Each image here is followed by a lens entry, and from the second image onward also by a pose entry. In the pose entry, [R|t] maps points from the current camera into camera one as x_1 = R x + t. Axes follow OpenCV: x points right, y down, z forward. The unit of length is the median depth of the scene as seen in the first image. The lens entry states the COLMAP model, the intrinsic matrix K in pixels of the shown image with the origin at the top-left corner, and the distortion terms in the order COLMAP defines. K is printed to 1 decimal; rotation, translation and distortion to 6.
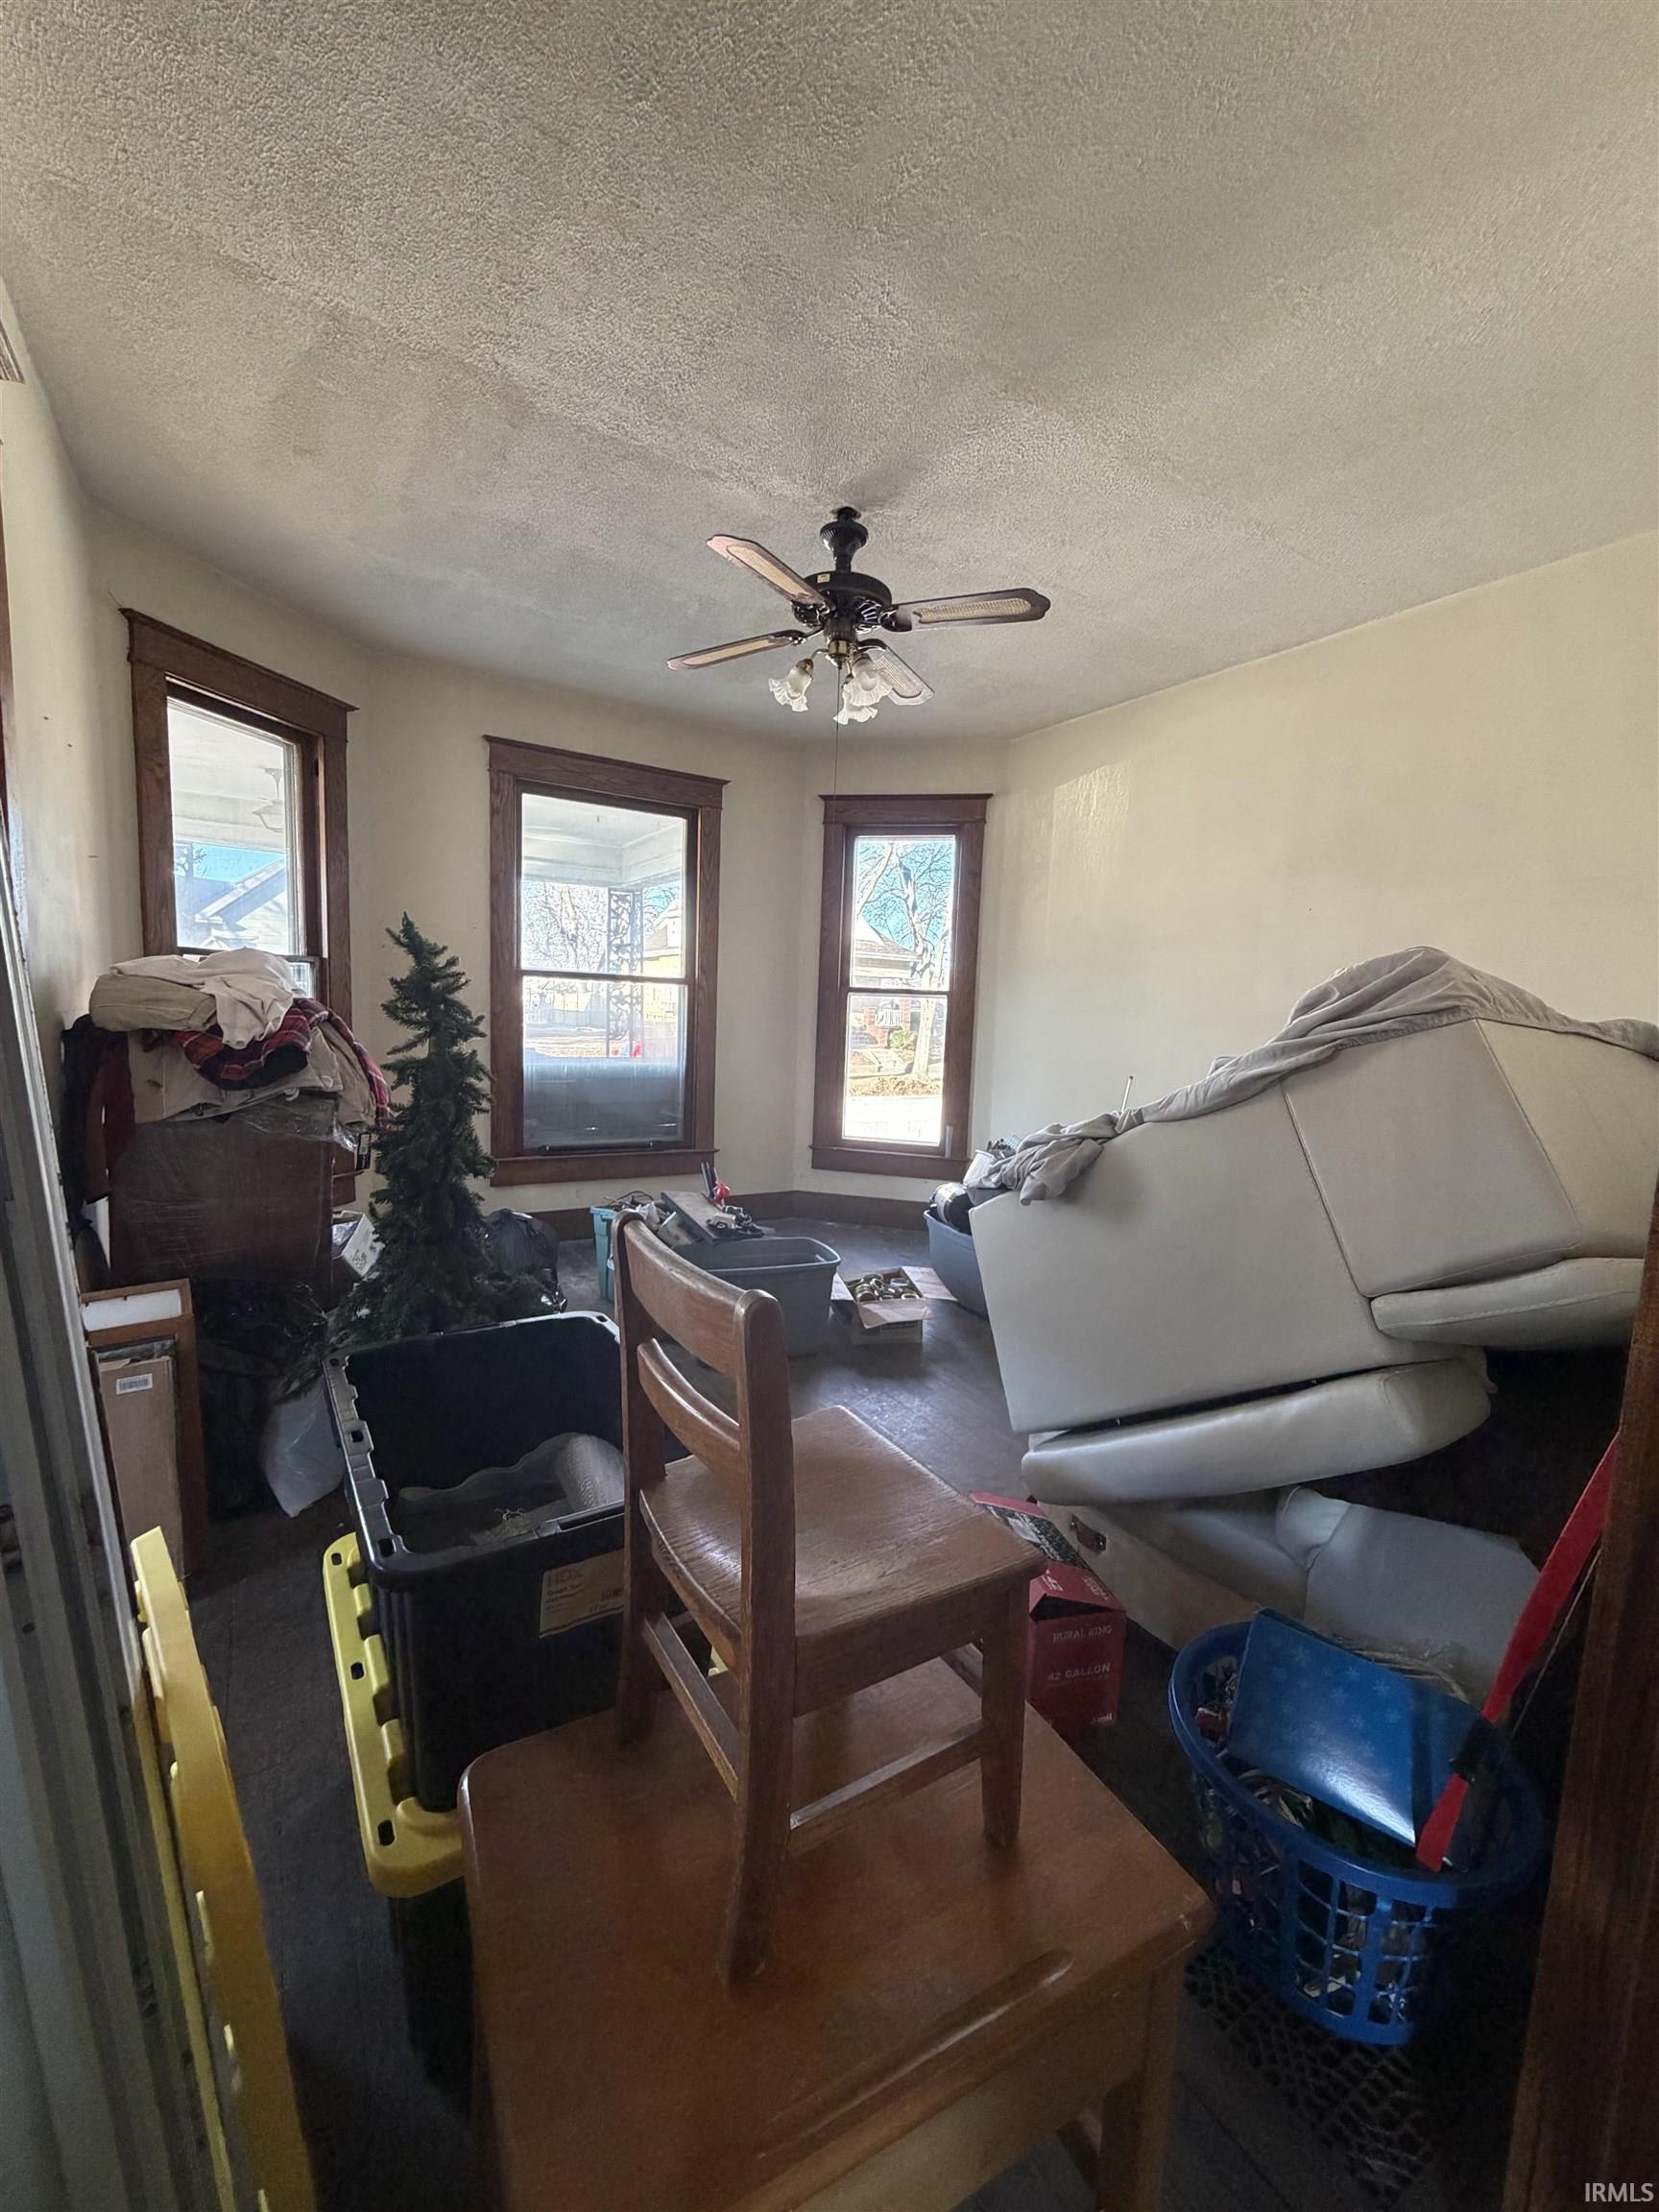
lens RADIAL K [[877.6, 0, 826.1], [0, 877.6, 1104.5], [0, 0, 1]] dist [0.000442, -0.000347]
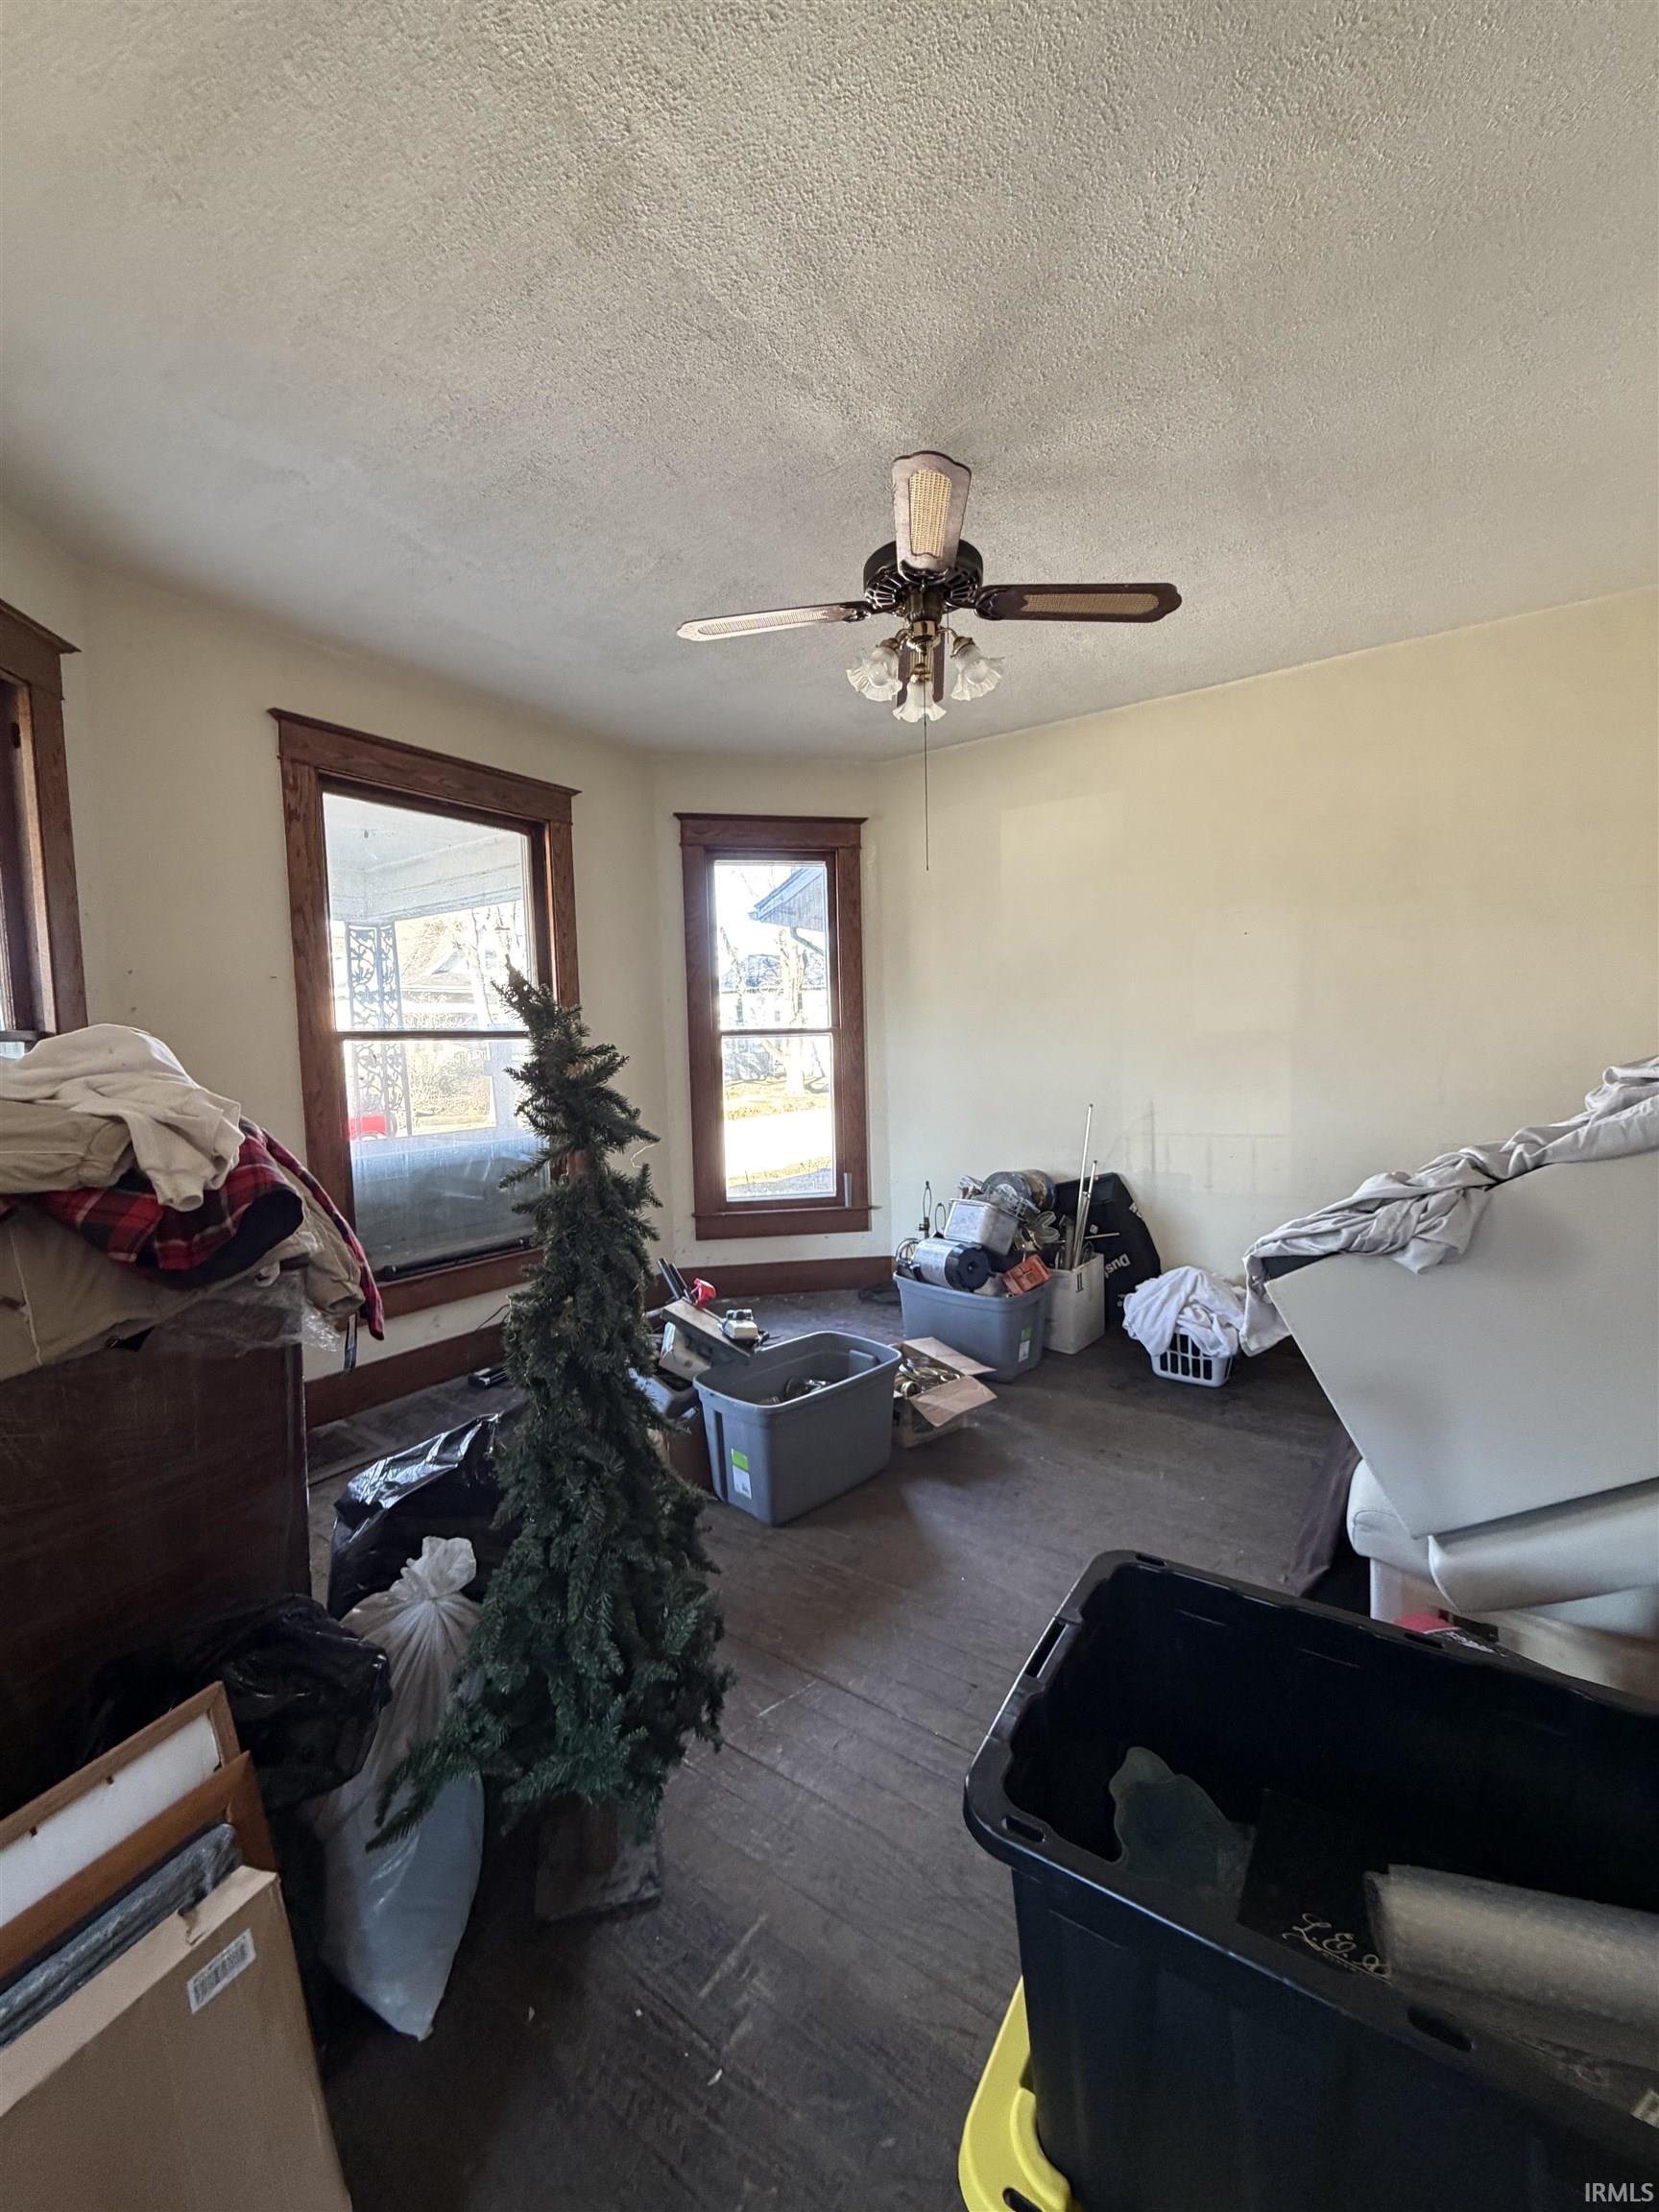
lens RADIAL K [[877.6, 0, 829.4], [0, 877.6, 1104.3], [0, 0, 1]] dist [0.000442, -0.000347]
pose [[0.919405, -0.088559, 0.383211, -0.263489], [0.102188, 0.994647, -0.015311, -0.041507], [-0.379804, 0.053236, 0.923534, 0.176838]]
